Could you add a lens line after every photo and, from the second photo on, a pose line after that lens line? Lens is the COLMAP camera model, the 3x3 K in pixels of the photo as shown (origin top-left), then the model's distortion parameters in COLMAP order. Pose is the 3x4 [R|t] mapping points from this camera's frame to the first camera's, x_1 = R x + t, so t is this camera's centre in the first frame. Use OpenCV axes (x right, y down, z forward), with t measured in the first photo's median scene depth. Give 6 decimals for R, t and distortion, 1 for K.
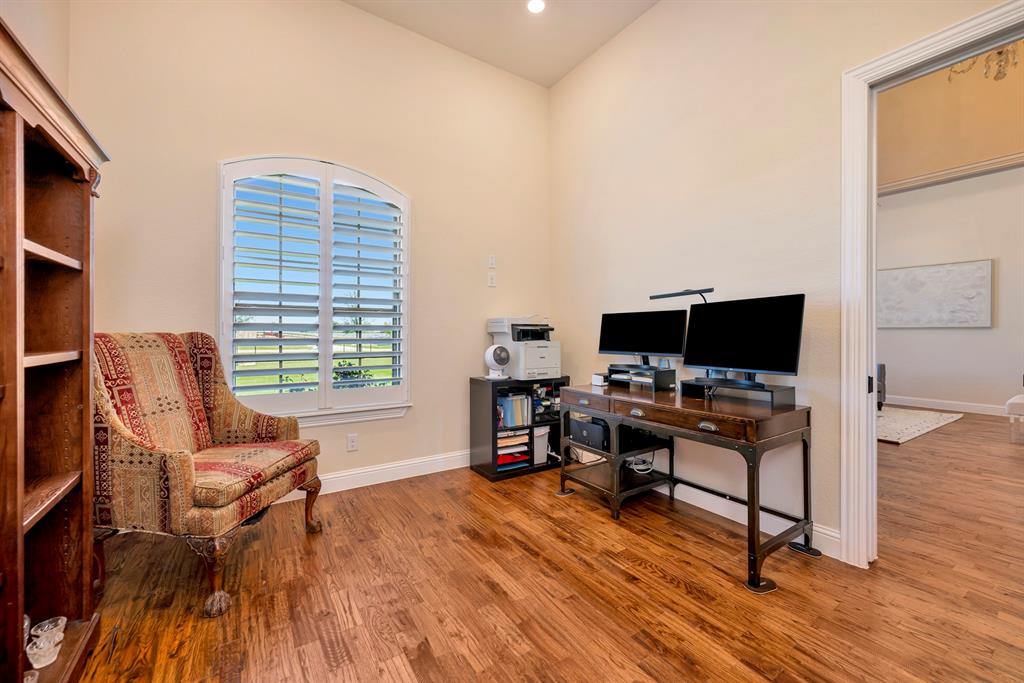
lens RADIAL K [[411.0, 0, 514.6], [0, 411.0, 332.9], [0, 0, 1]] dist [-0.000144, -0.001127]
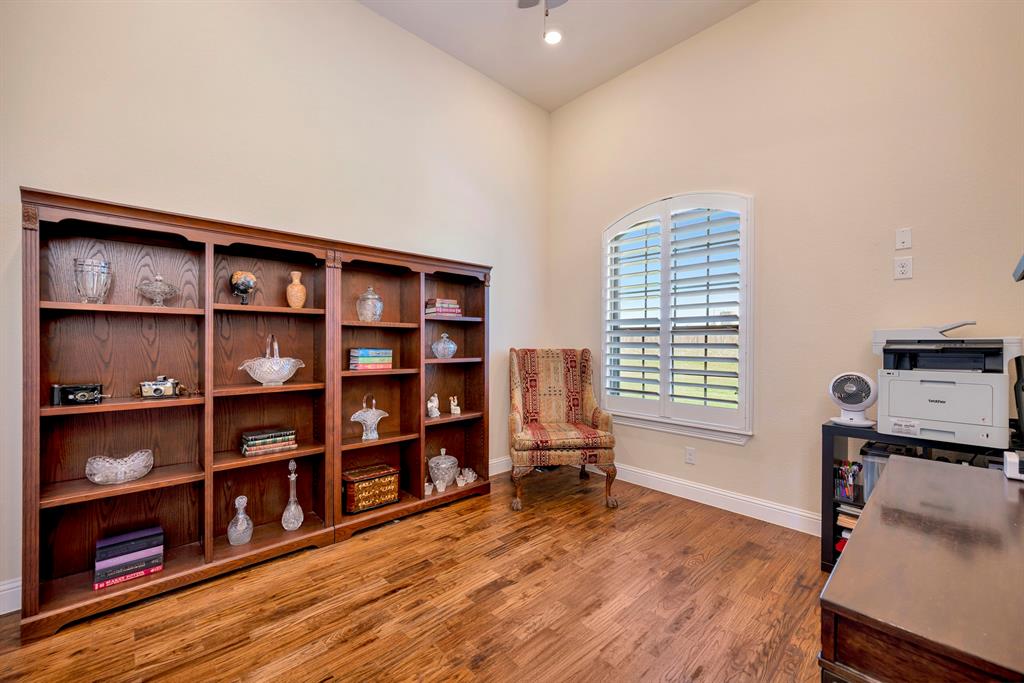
lens RADIAL K [[411.0, 0, 522.8], [0, 411.0, 346.2], [0, 0, 1]] dist [-0.000144, -0.001127]
pose [[0.168795, 0.005865, -0.985634, 0.649235], [-0.004644, 0.999976, 0.005155, -0.016985], [0.985640, 0.003707, 0.168818, 0.466985]]
